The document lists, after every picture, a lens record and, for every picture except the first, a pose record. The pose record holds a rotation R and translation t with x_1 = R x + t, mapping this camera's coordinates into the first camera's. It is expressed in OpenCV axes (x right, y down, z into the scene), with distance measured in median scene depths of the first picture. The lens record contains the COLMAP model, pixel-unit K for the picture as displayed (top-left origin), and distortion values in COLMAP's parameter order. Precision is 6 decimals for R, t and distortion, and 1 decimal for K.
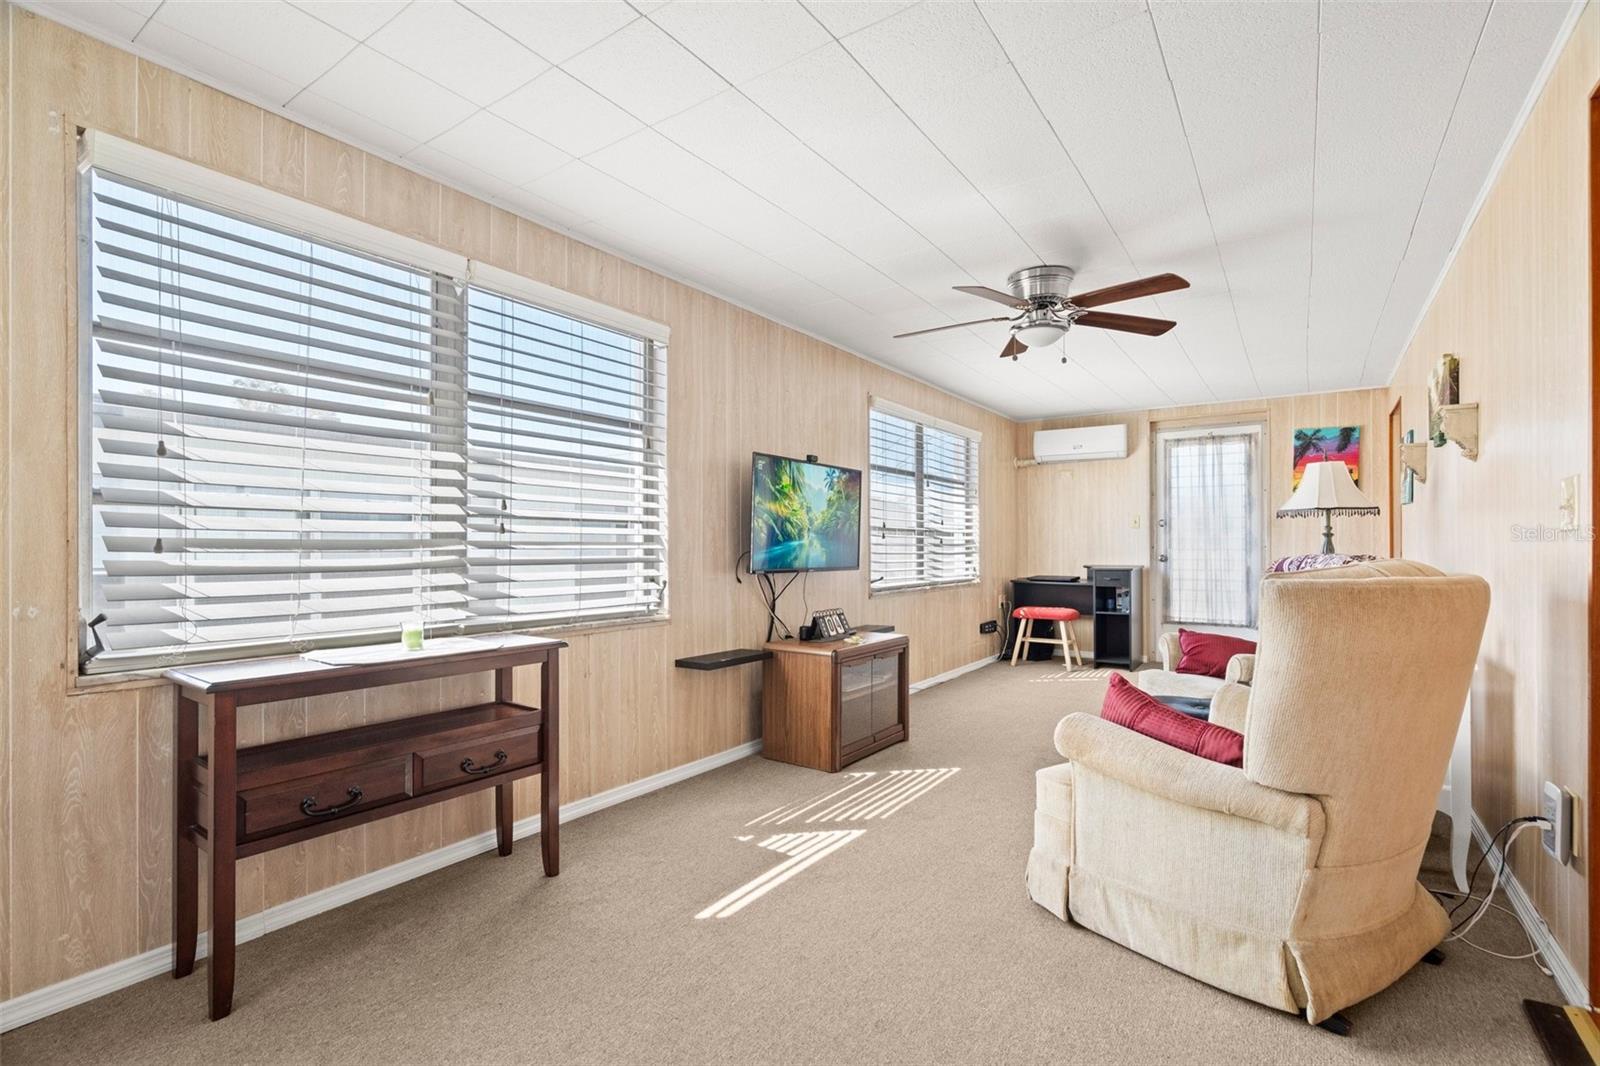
lens RADIAL K [[724.7, 0, 802.5], [0, 724.7, 545.7], [0, 0, 1]] dist [-0.001745, 0.000551]
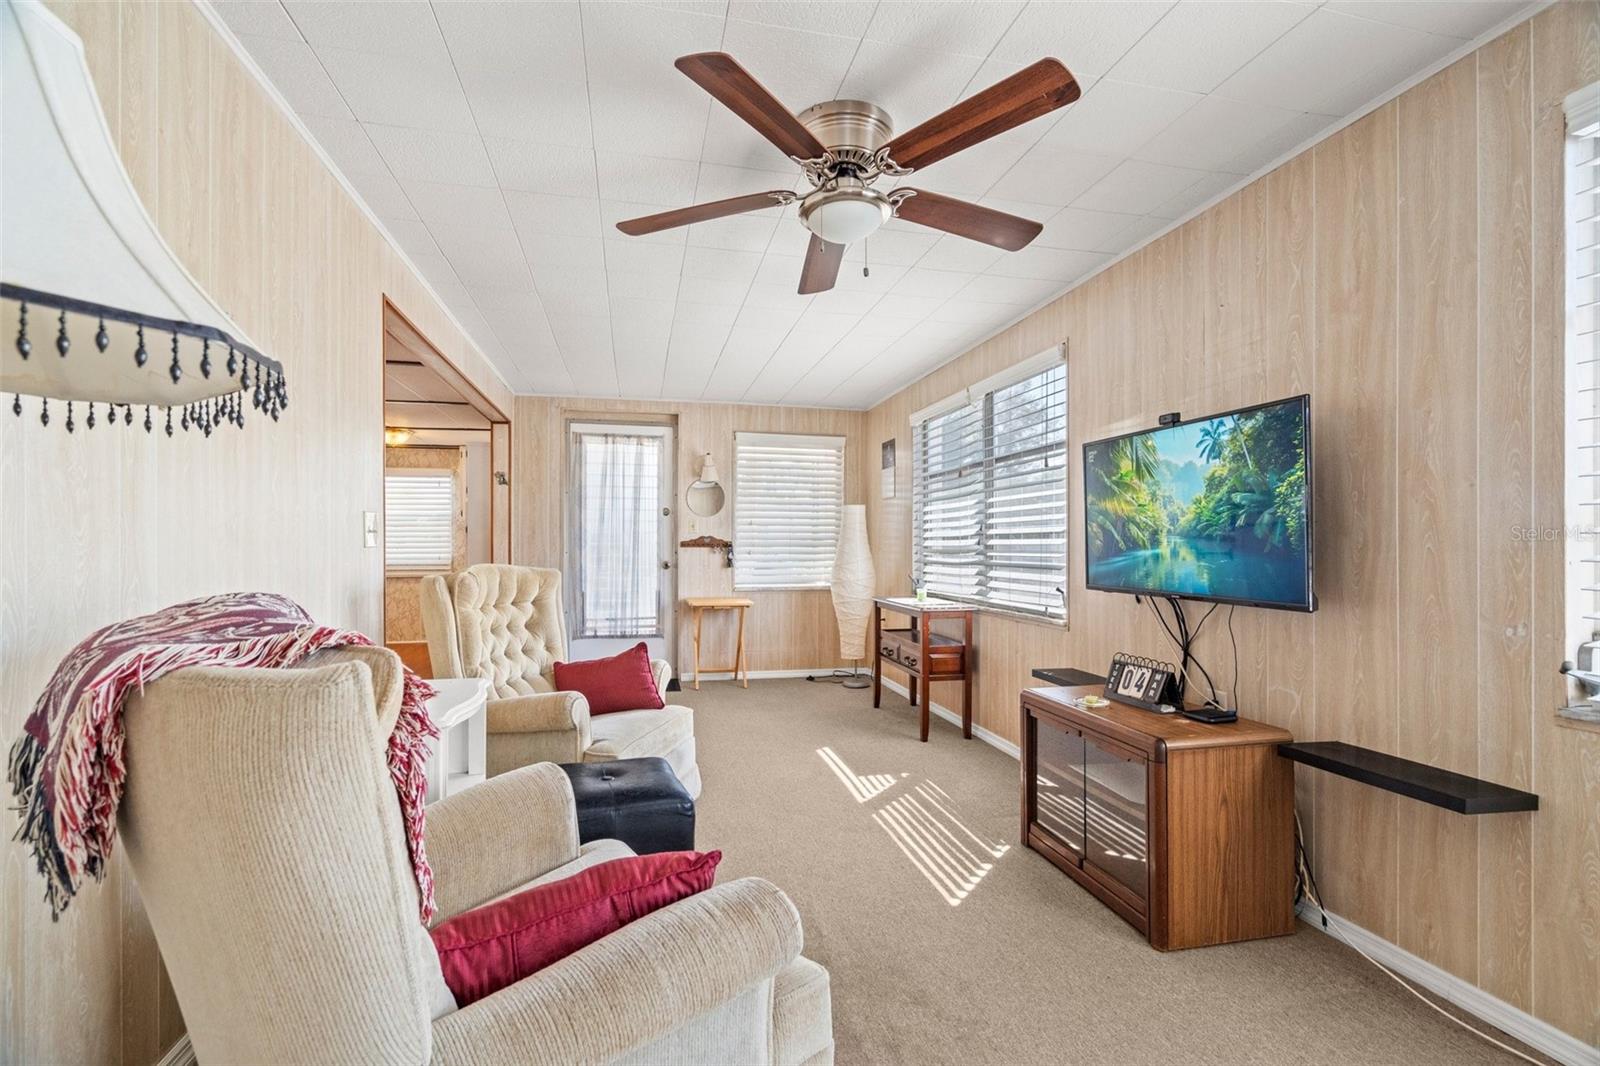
lens RADIAL K [[724.7, 0, 801.1], [0, 724.7, 546.4], [0, 0, 1]] dist [-0.001745, 0.000551]
pose [[-0.673615, -0.000289, -0.739082, 0.908469], [0.001088, 0.999998, -0.001383, -0.011363], [0.739081, -0.001736, -0.673614, 1.547633]]
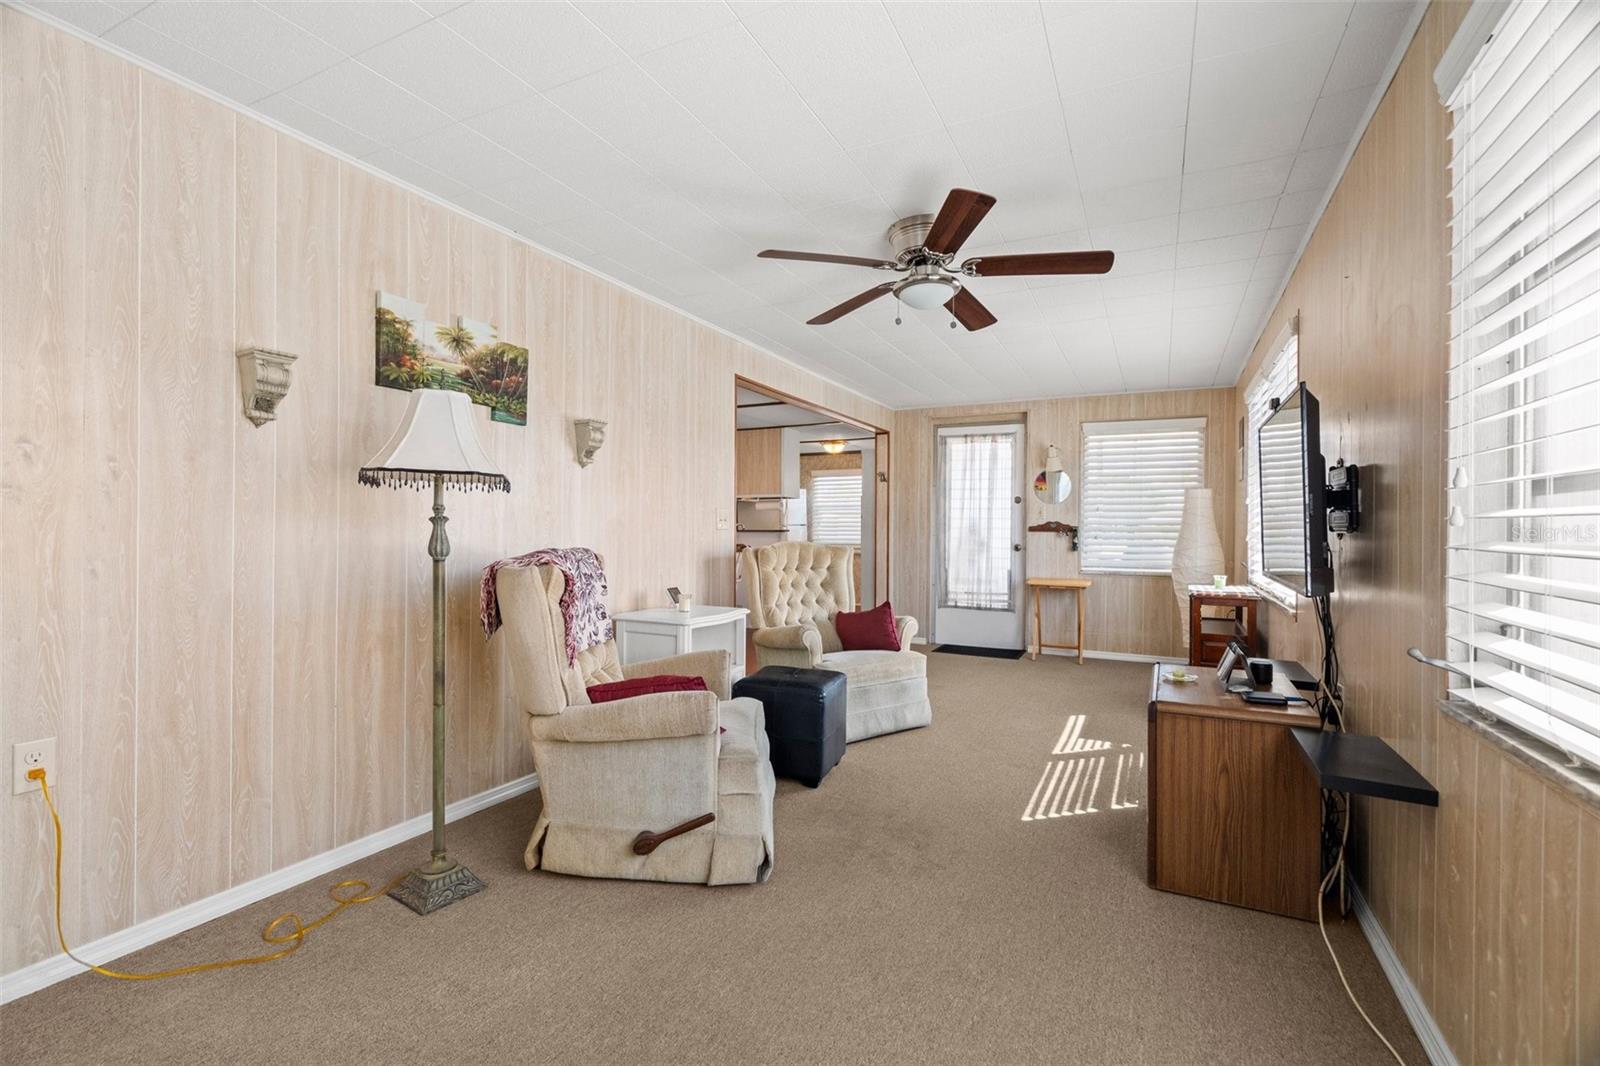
lens RADIAL K [[724.7, 0, 799.5], [0, 724.7, 527.6], [0, 0, 1]] dist [-0.001745, 0.000551]
pose [[-0.989666, -0.006341, -0.143248, 0.668916], [-0.005735, 0.999973, -0.004643, -0.010574], [0.143274, -0.003774, -0.989676, 2.039178]]
